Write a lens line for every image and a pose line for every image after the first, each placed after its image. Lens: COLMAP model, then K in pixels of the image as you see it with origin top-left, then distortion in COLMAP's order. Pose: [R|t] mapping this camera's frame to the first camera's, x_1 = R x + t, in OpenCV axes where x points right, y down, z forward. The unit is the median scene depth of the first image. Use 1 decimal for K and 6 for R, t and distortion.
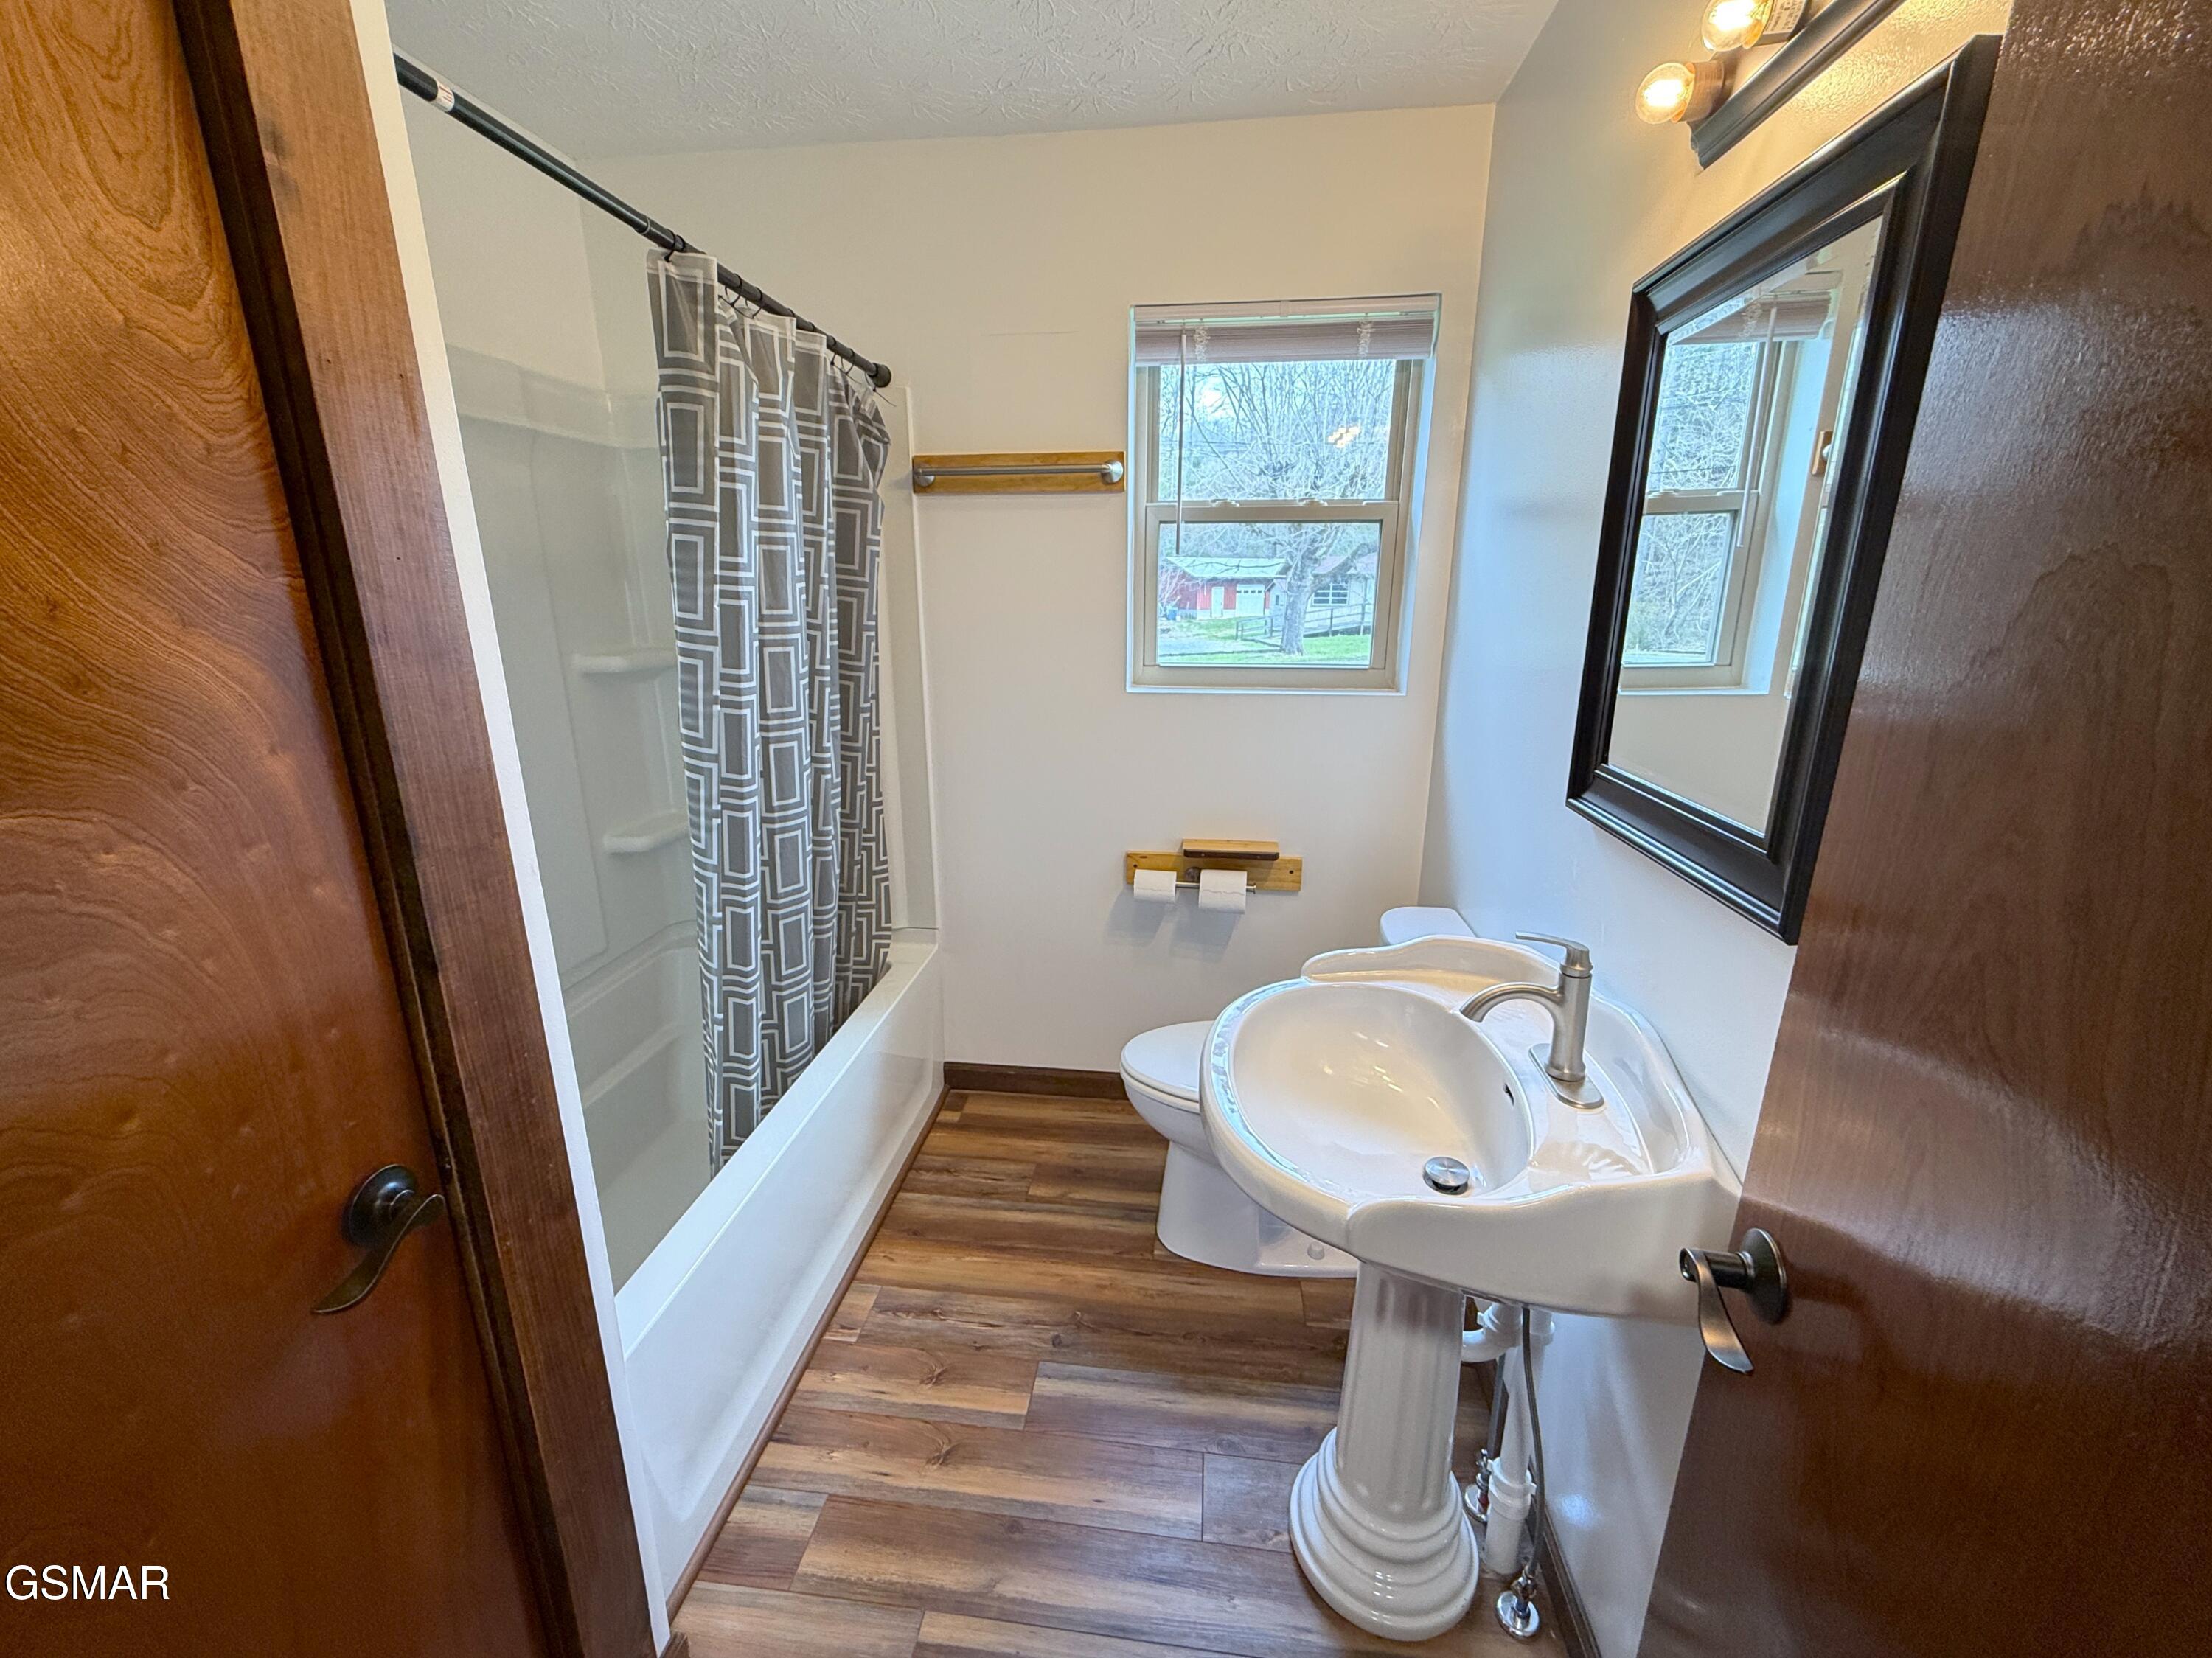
lens RADIAL K [[897.6, 0, 1100.7], [0, 897.6, 825.6], [0, 0, 1]] dist [0.001044, -0.000181]
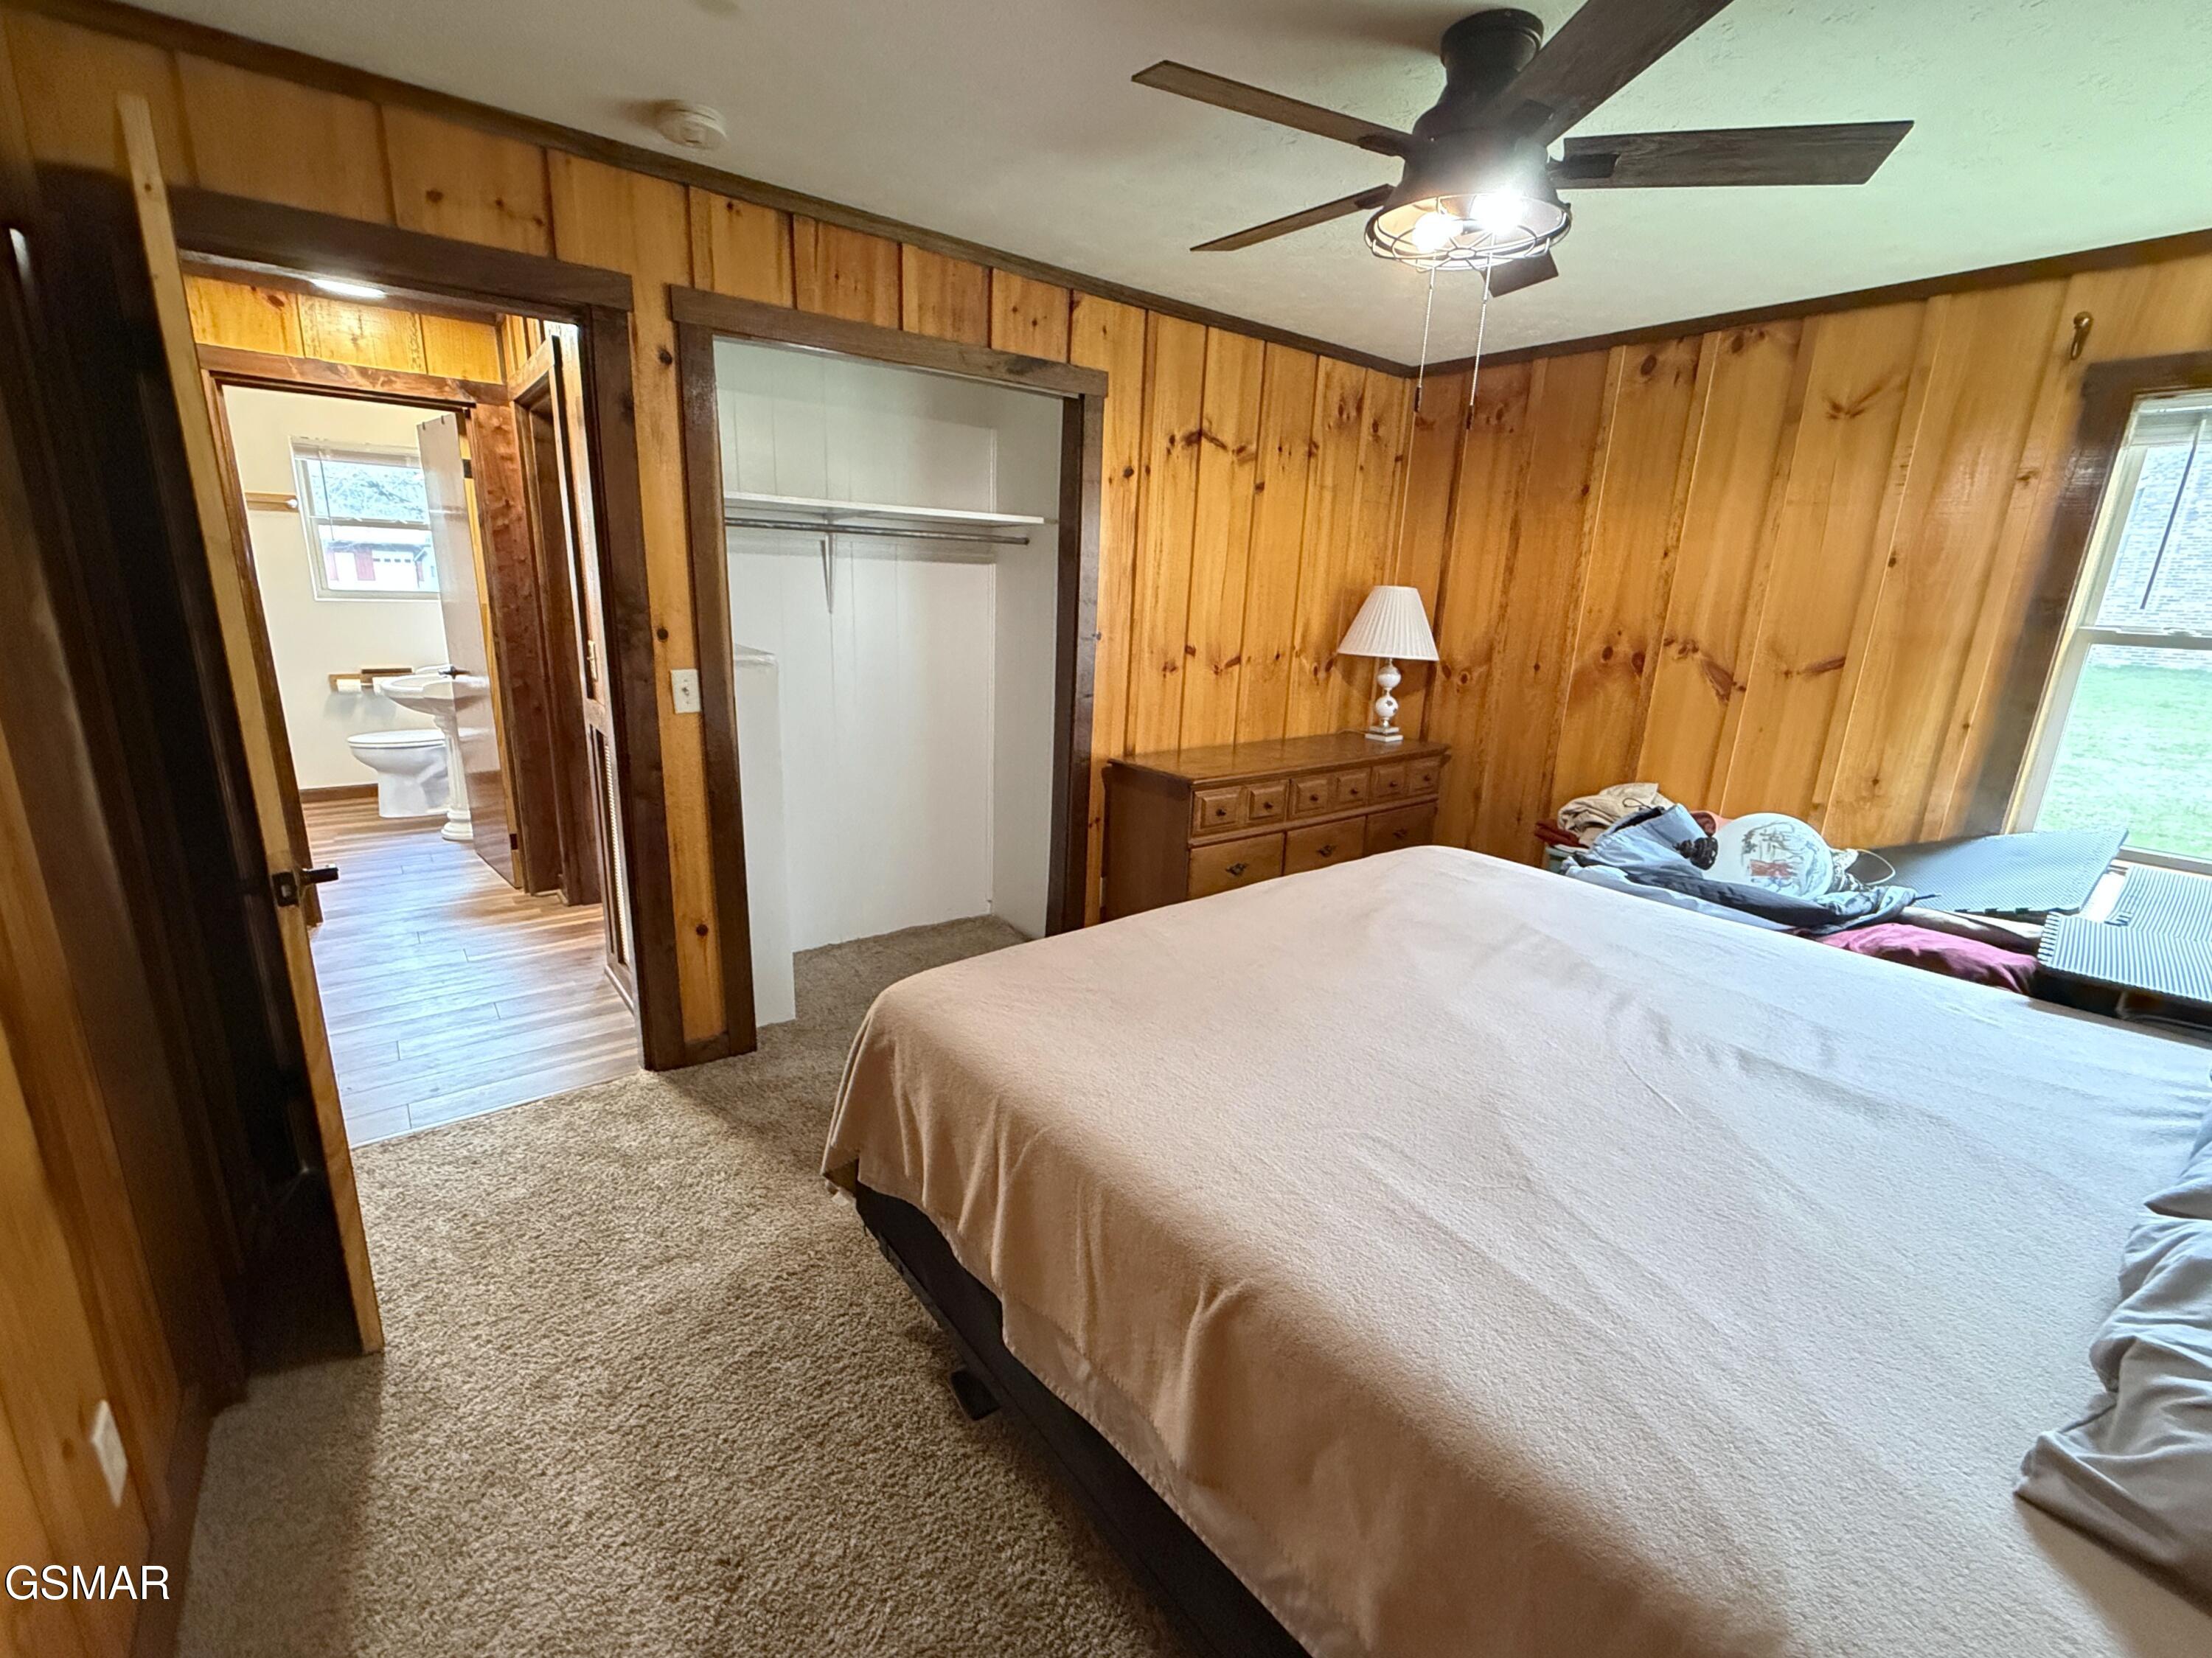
lens RADIAL K [[955.3, 0, 1112.5], [0, 955.3, 841.0], [0, 0, 1]] dist [-0.001383, -0.001126]
pose [[0.707457, -0.157466, 0.688991, -0.303622], [0.143567, 0.986557, 0.078059, 0.551220], [-0.692021, 0.043692, 0.720554, -2.098039]]
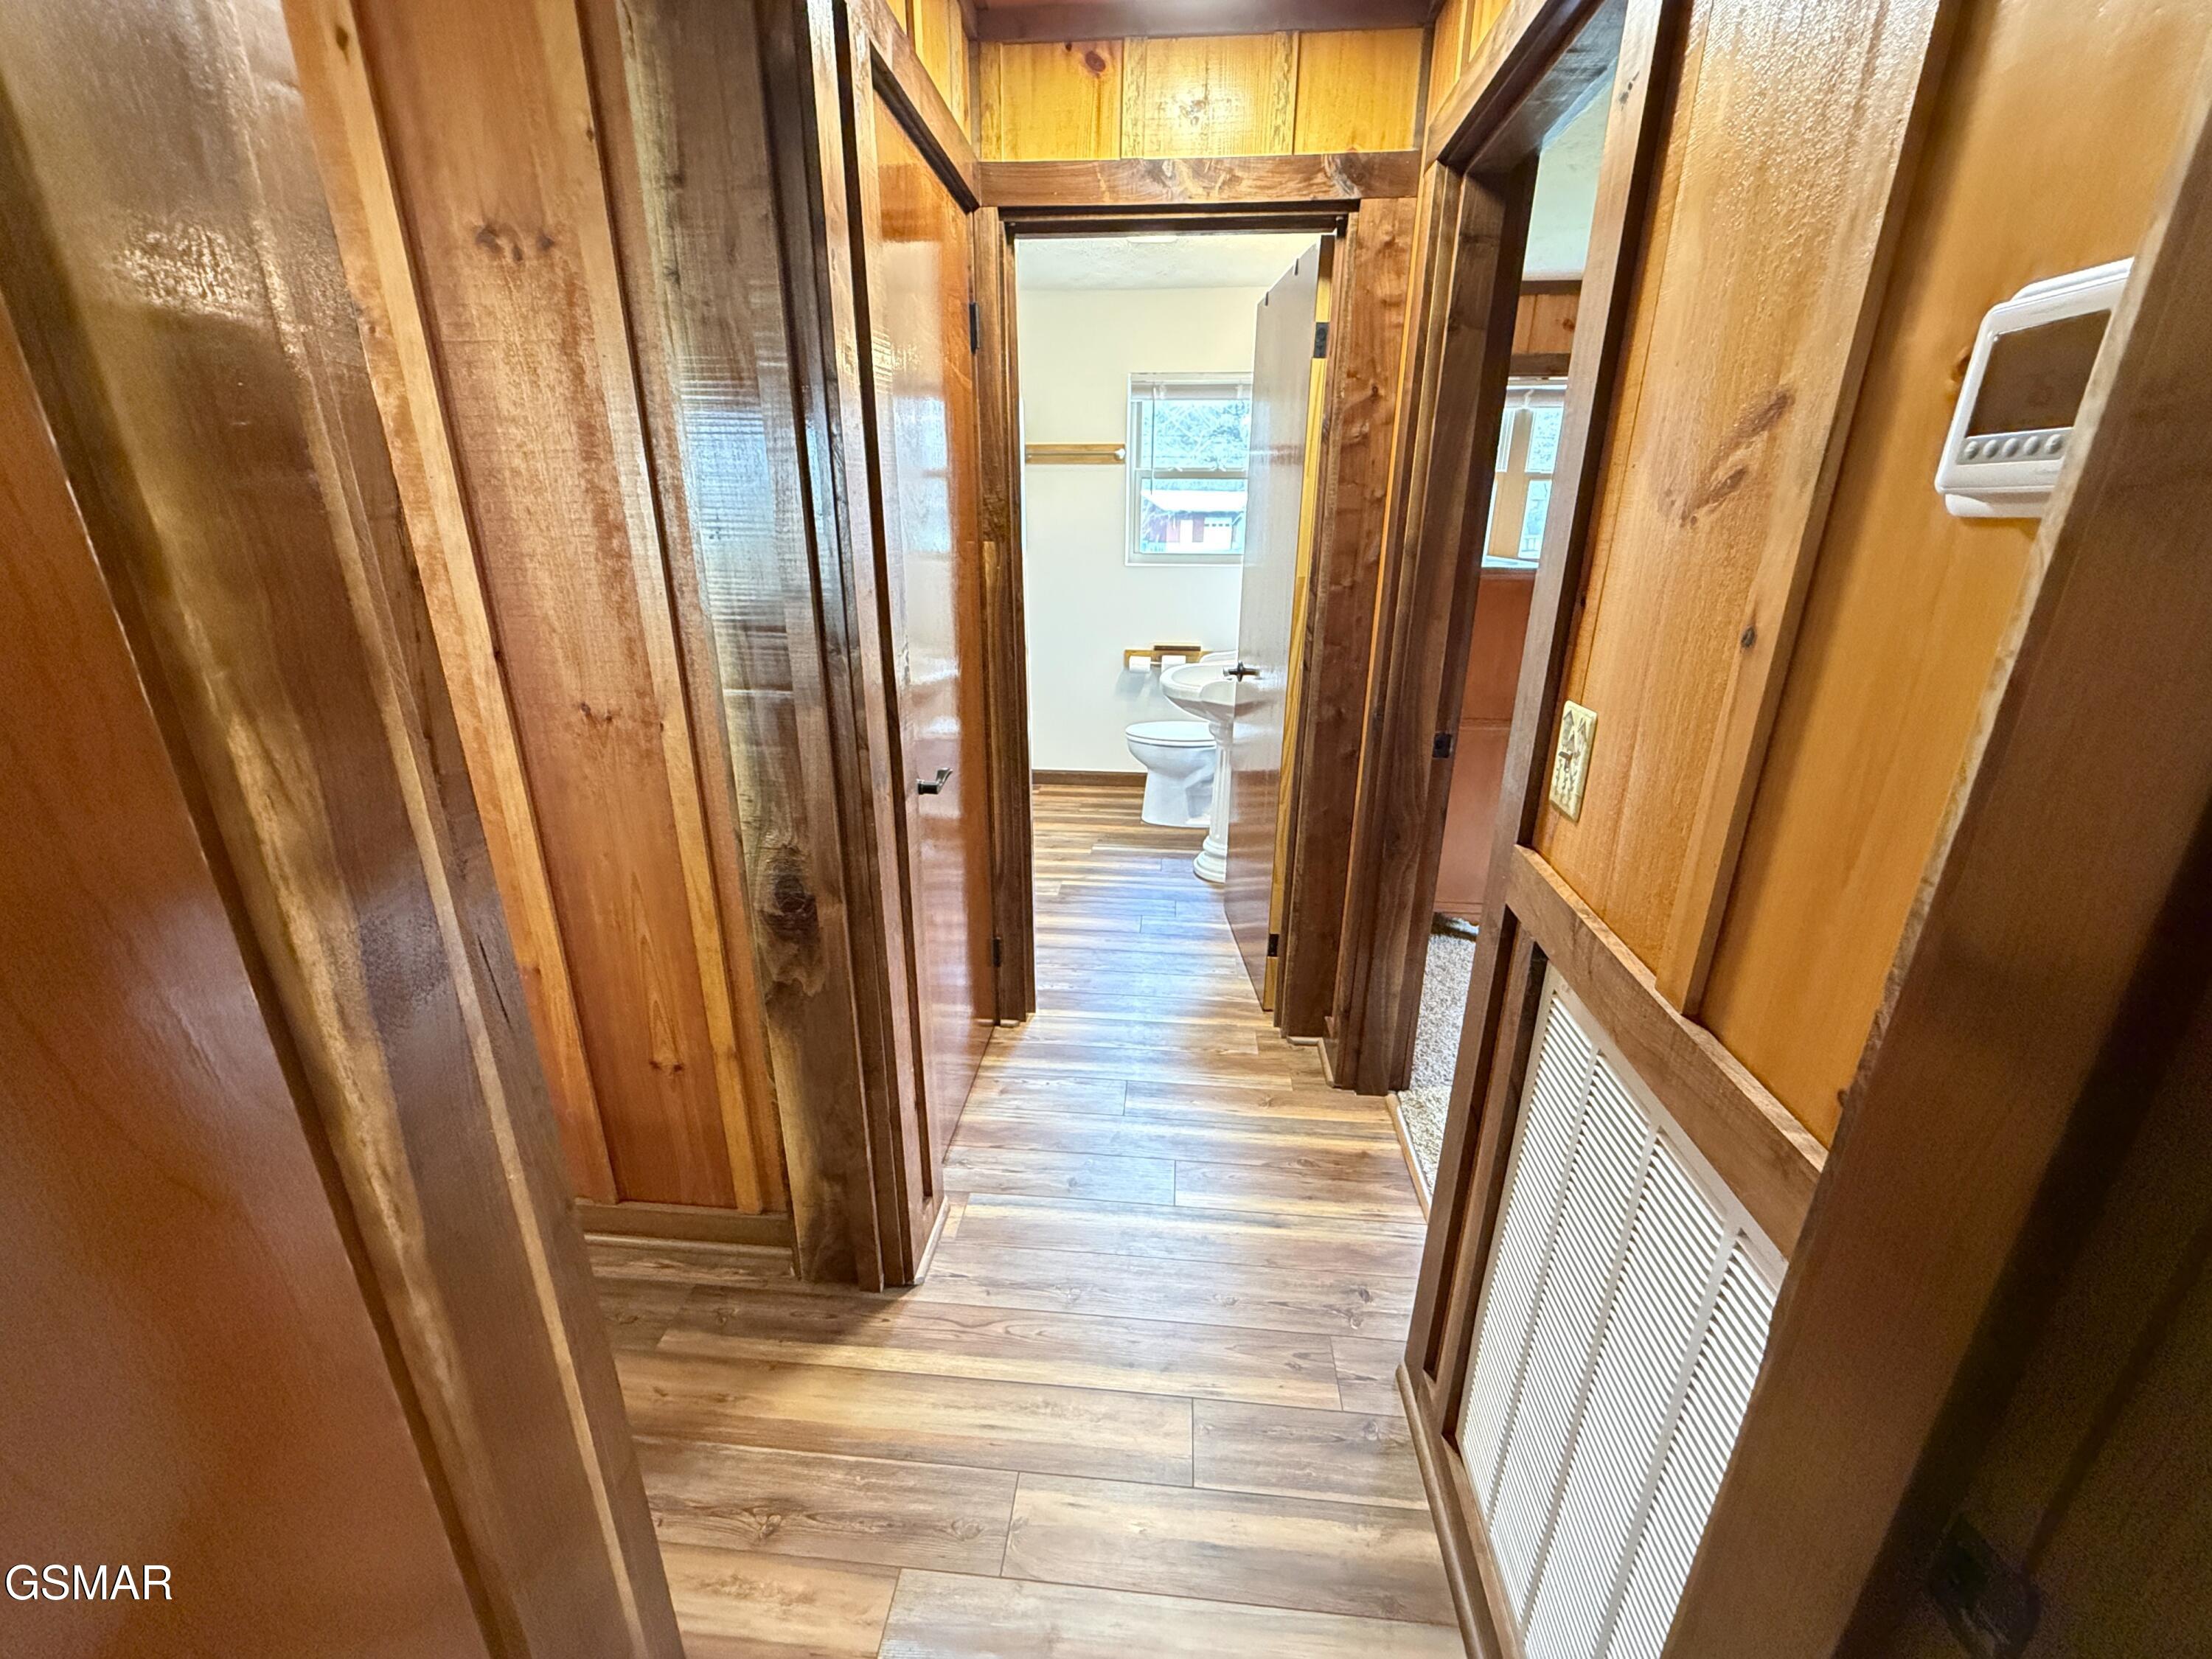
lens RADIAL K [[897.6, 0, 1104.6], [0, 897.6, 835.5], [0, 0, 1]] dist [0.001044, -0.000181]
pose [[0.999254, -0.007103, 0.037957, -0.099247], [0.004126, 0.996951, 0.077926, 0.296332], [-0.038395, -0.077711, 0.996236, -1.046106]]
